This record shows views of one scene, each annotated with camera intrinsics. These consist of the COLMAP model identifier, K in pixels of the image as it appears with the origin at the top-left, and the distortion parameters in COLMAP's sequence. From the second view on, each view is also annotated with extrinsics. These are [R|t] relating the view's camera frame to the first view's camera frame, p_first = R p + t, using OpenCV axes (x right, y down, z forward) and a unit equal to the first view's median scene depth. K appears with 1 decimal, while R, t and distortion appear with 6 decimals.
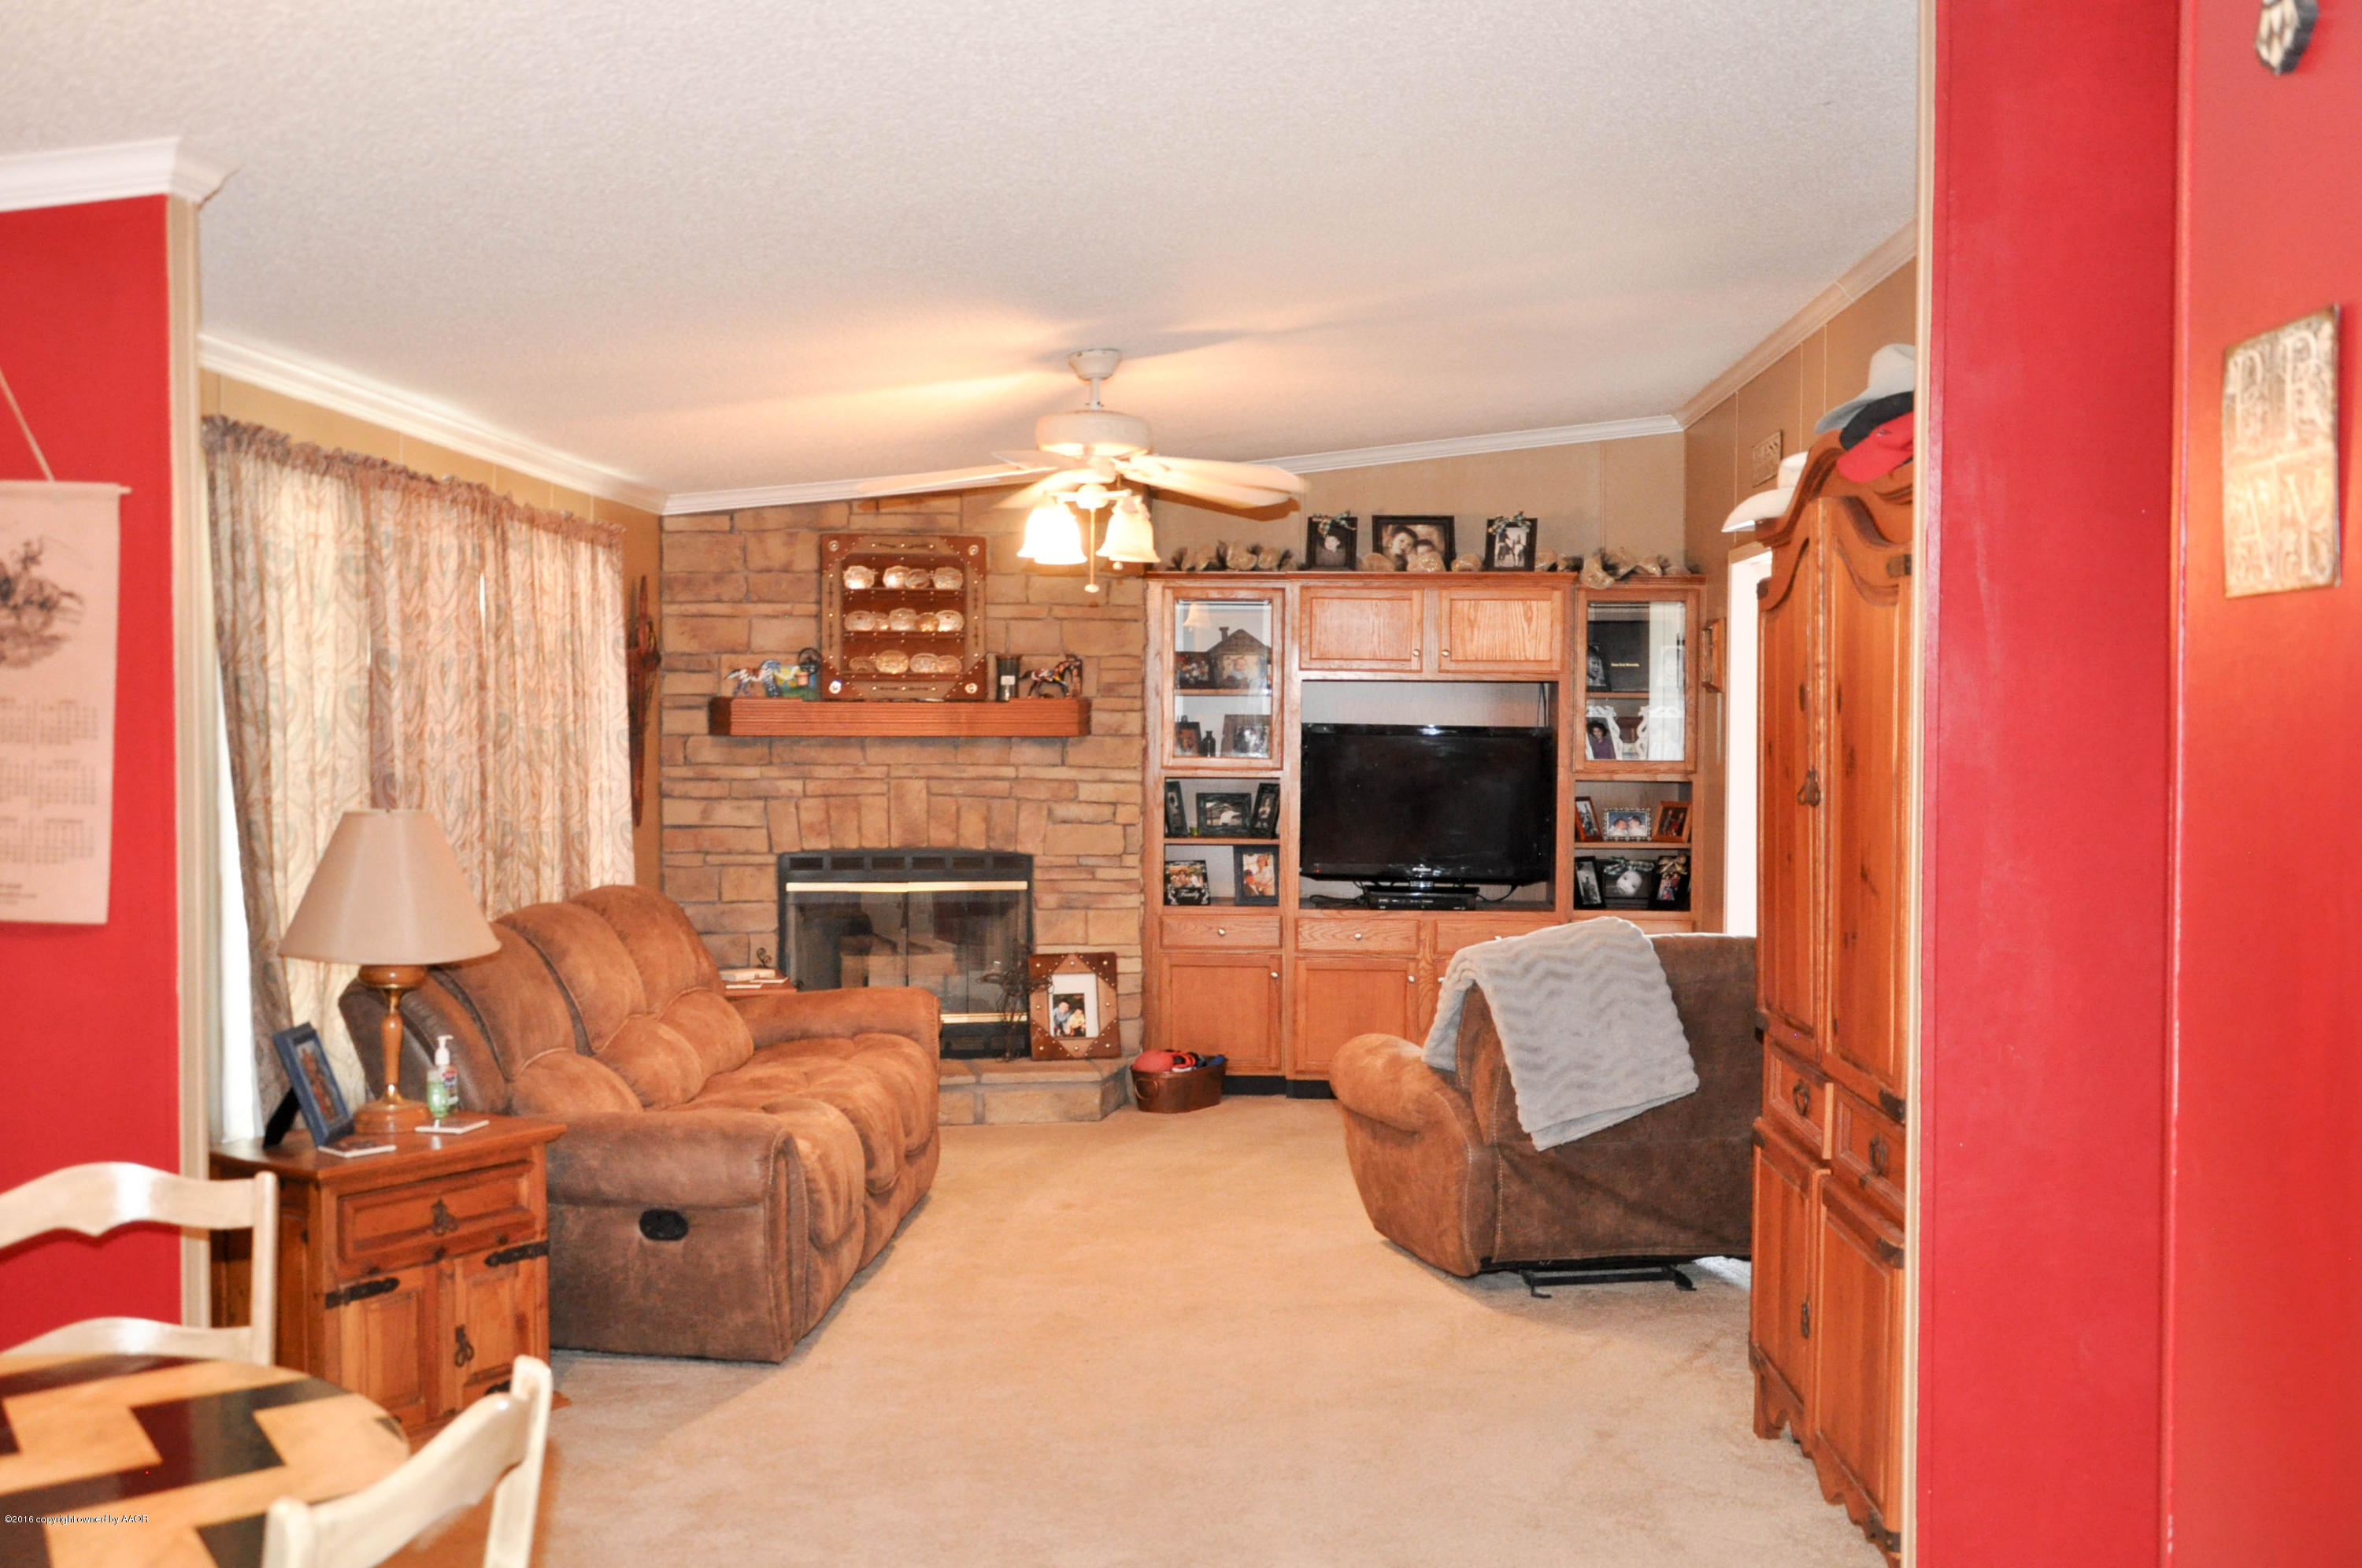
lens RADIAL K [[2223.5, 0, 1178.1], [0, 2223.5, 789.3], [0, 0, 1]] dist [-0.053310, 0.000000]
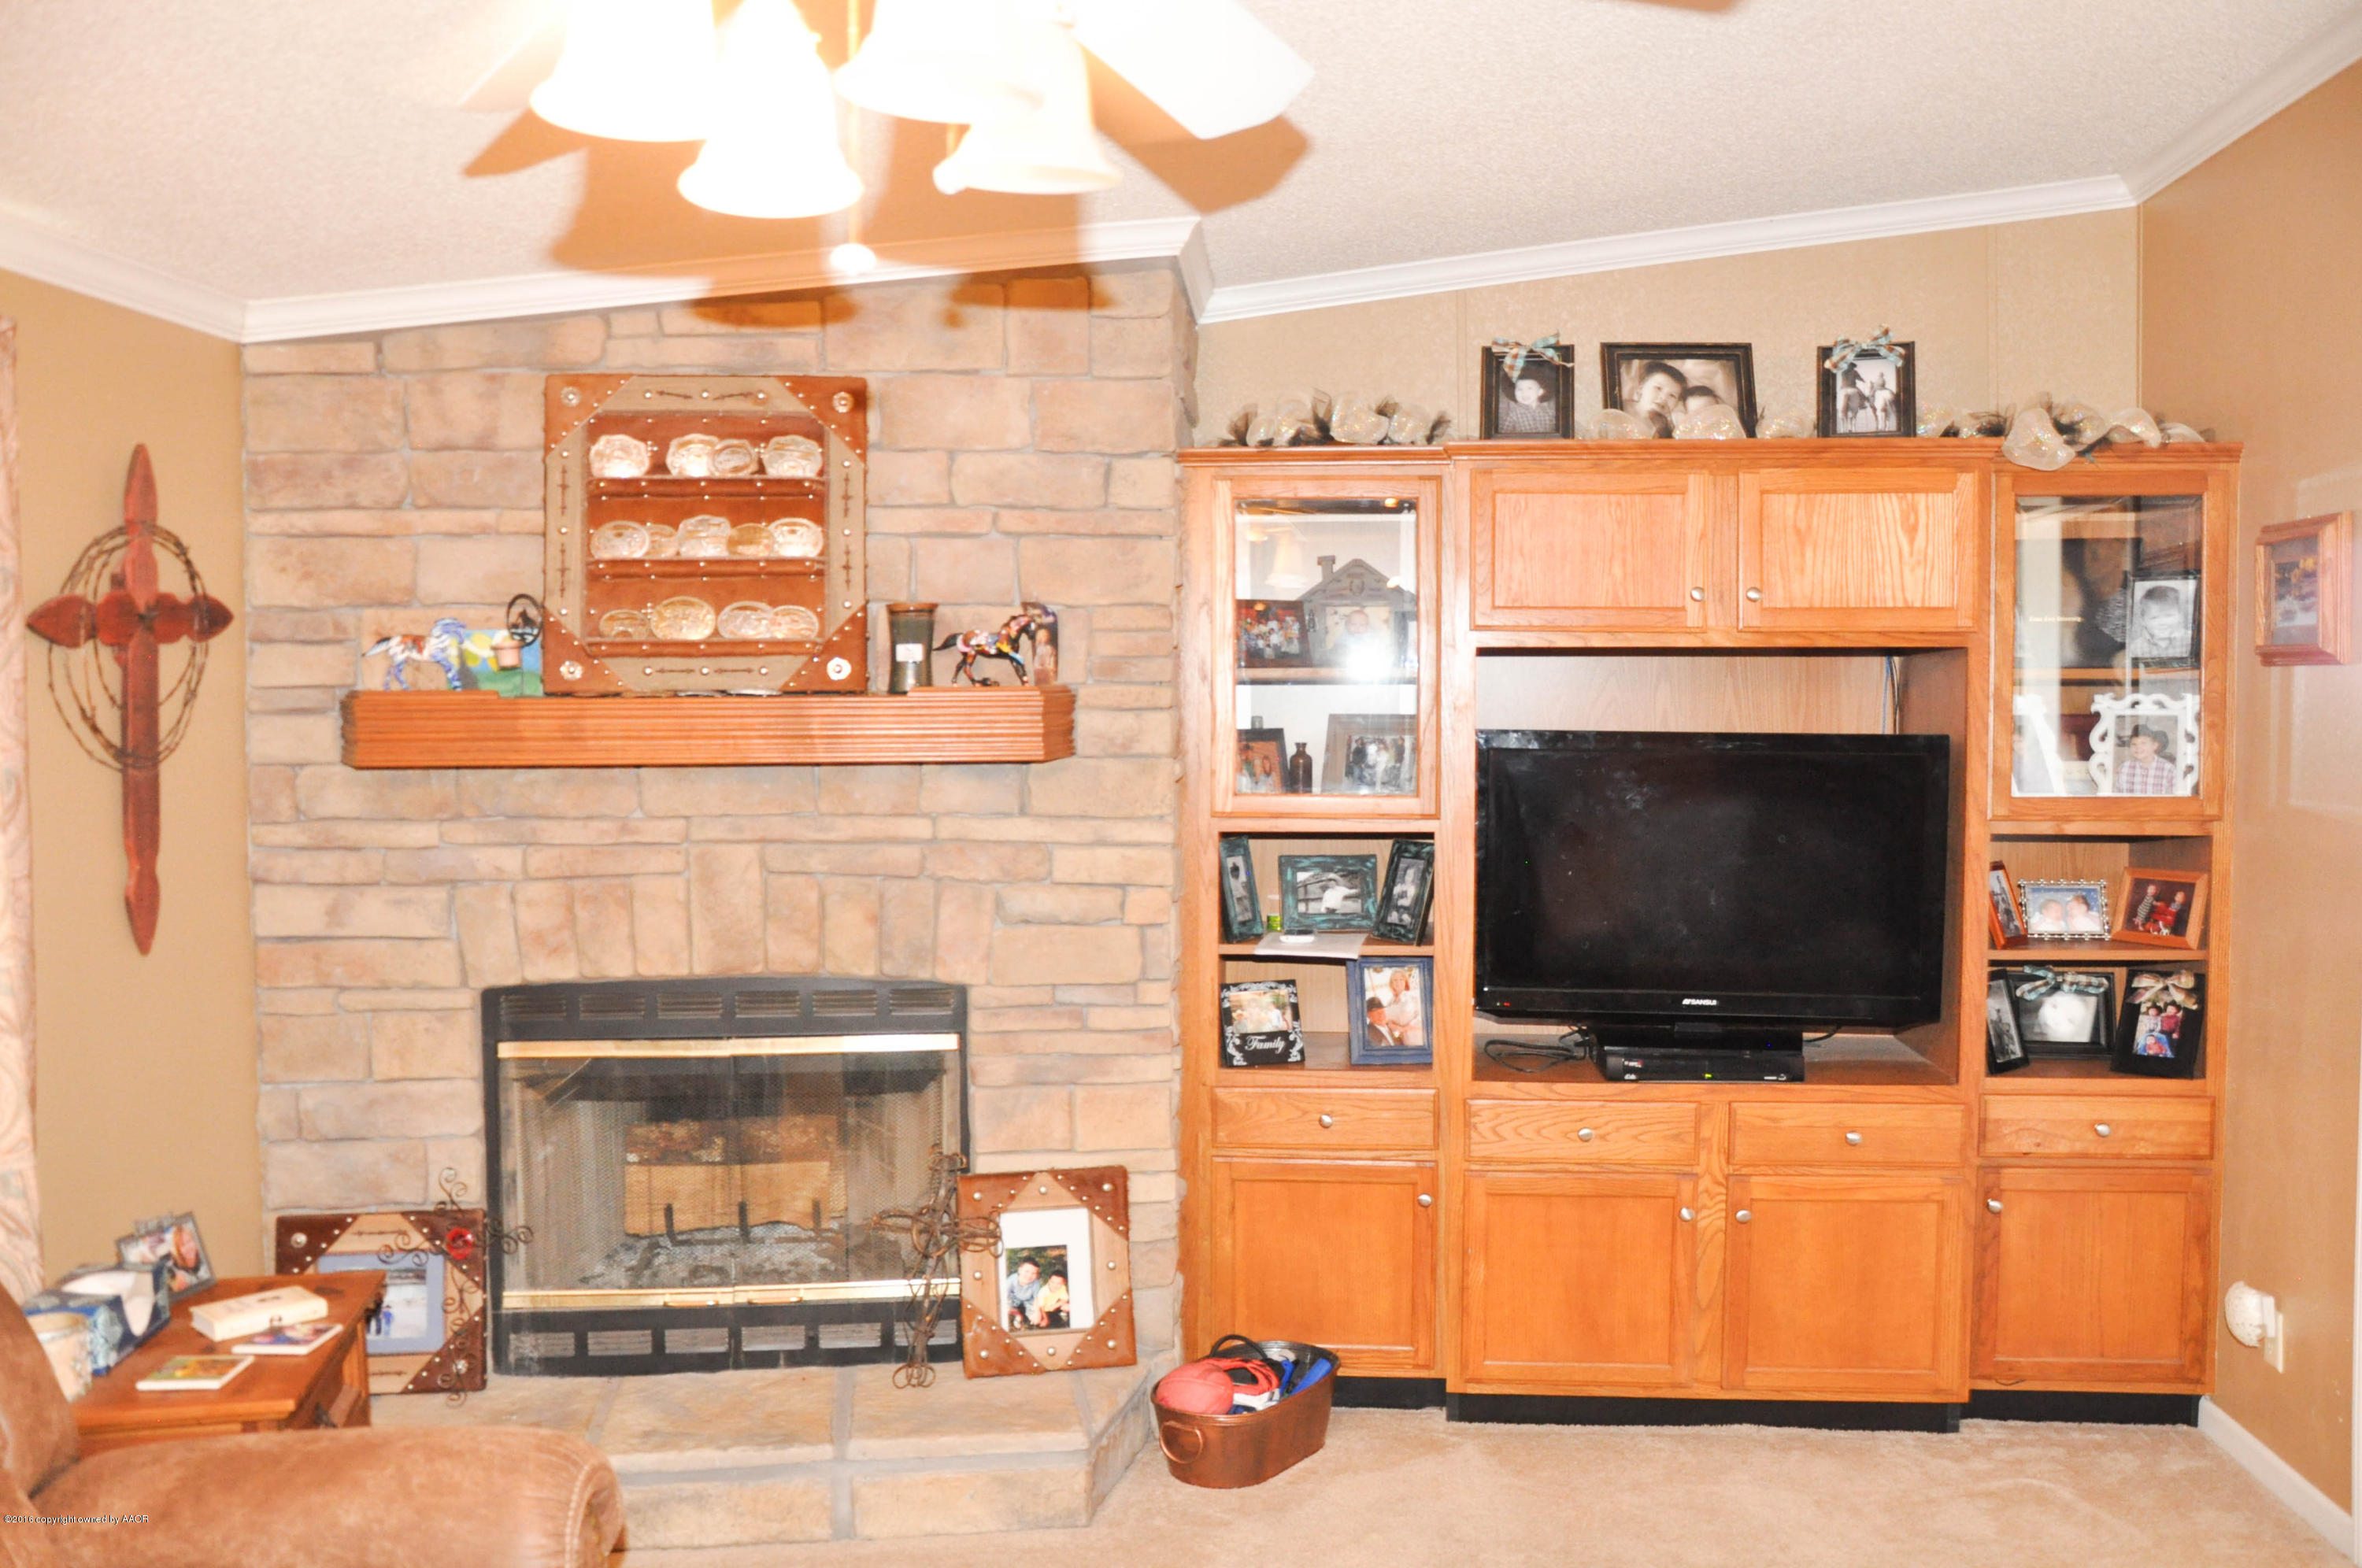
lens RADIAL K [[1956.3, 0, 1185.8], [0, 1956.3, 774.5], [0, 0, 1]] dist [-0.143892, 0.128090]
pose [[0.998897, -0.006454, -0.046511, 0.008163], [0.006501, 0.999978, 0.000872, -0.020303], [0.046504, -0.001173, 0.998917, 0.539799]]
